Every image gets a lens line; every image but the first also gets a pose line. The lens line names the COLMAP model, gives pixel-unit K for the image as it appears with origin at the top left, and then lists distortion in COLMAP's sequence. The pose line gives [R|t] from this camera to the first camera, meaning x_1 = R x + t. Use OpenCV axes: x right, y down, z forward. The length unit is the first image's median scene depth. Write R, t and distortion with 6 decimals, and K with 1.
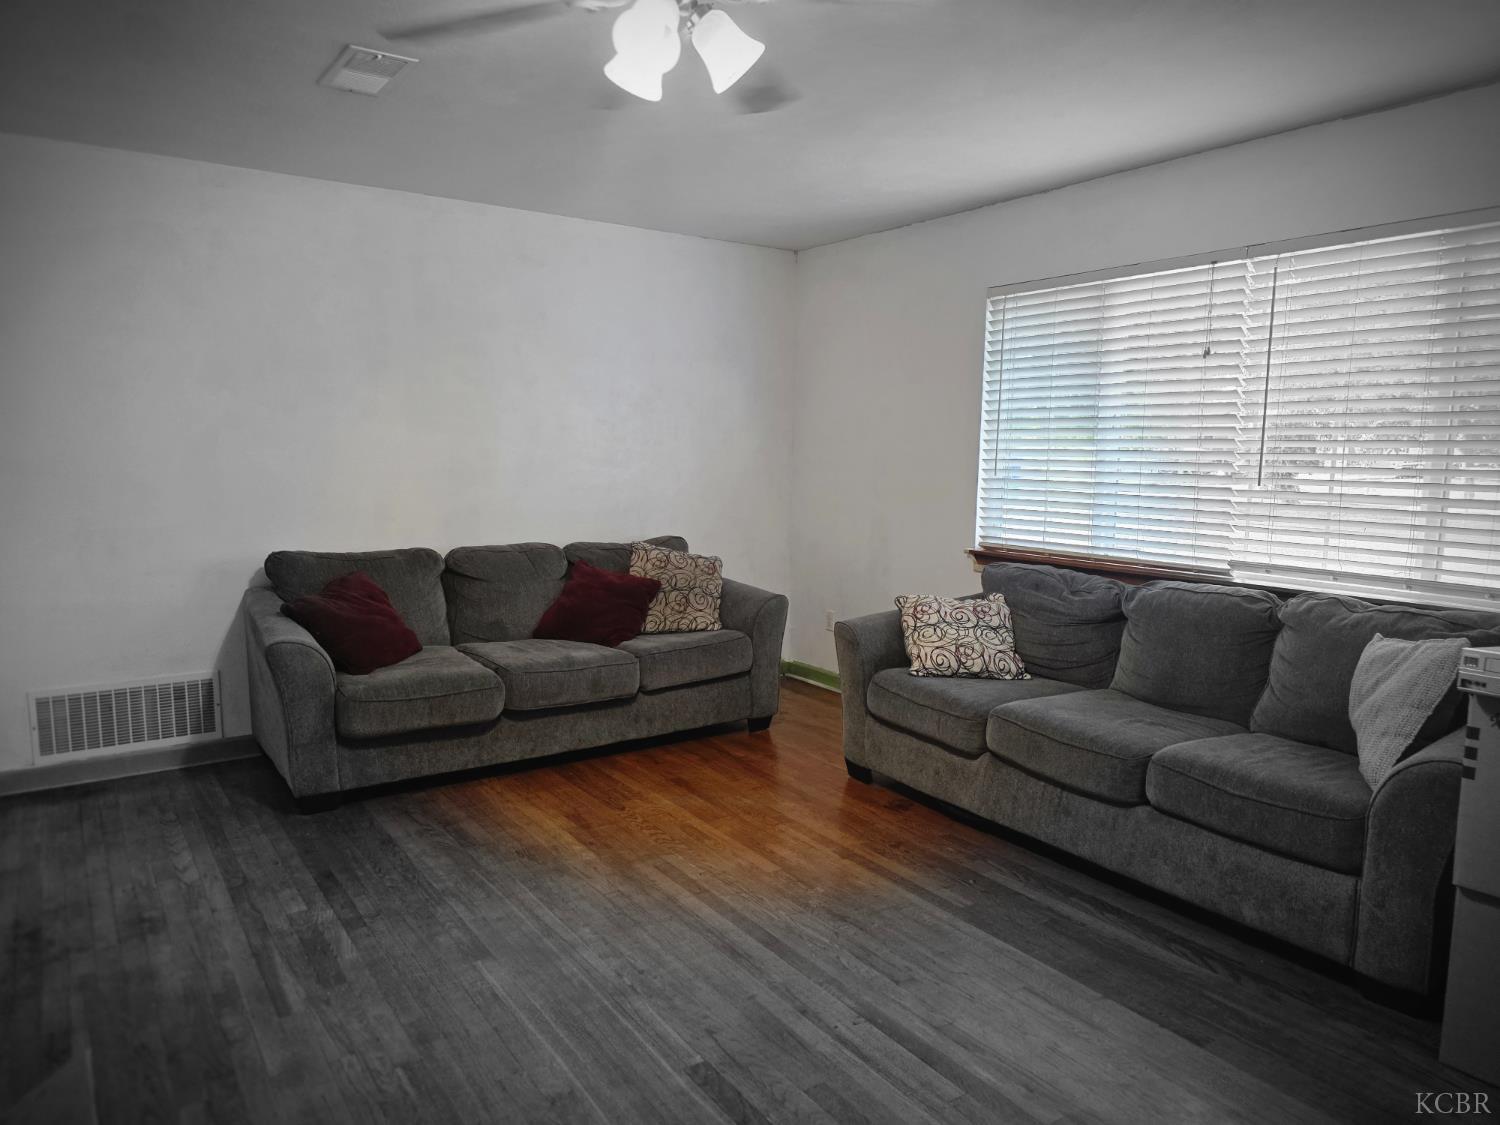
lens RADIAL K [[1005.6, 0, 751.0], [0, 1005.6, 576.6], [0, 0, 1]] dist [0.101009, -0.093492]
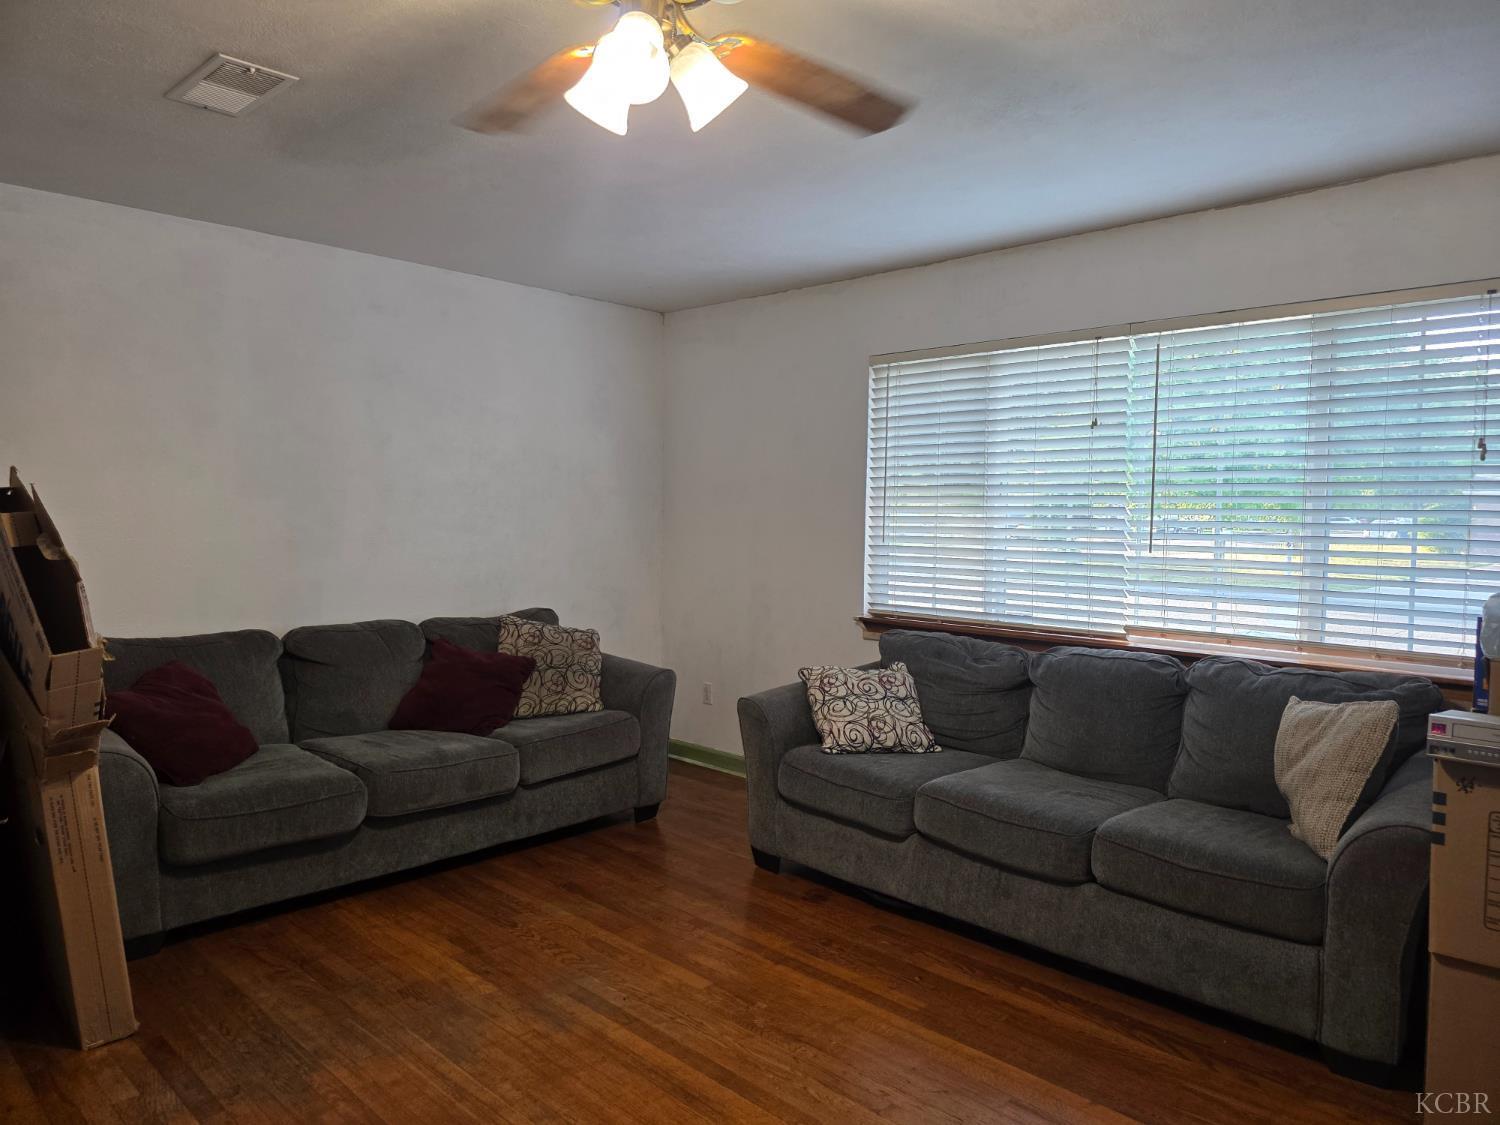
lens RADIAL K [[1011.5, 0, 750.1], [0, 1011.5, 561.6], [0, 0, 1]] dist [0.063479, -0.044661]
pose [[0.980628, -0.010000, 0.195622, -0.102634], [0.024853, 0.996977, -0.073617, -0.014279], [-0.194295, 0.077052, 0.977912, 0.079168]]
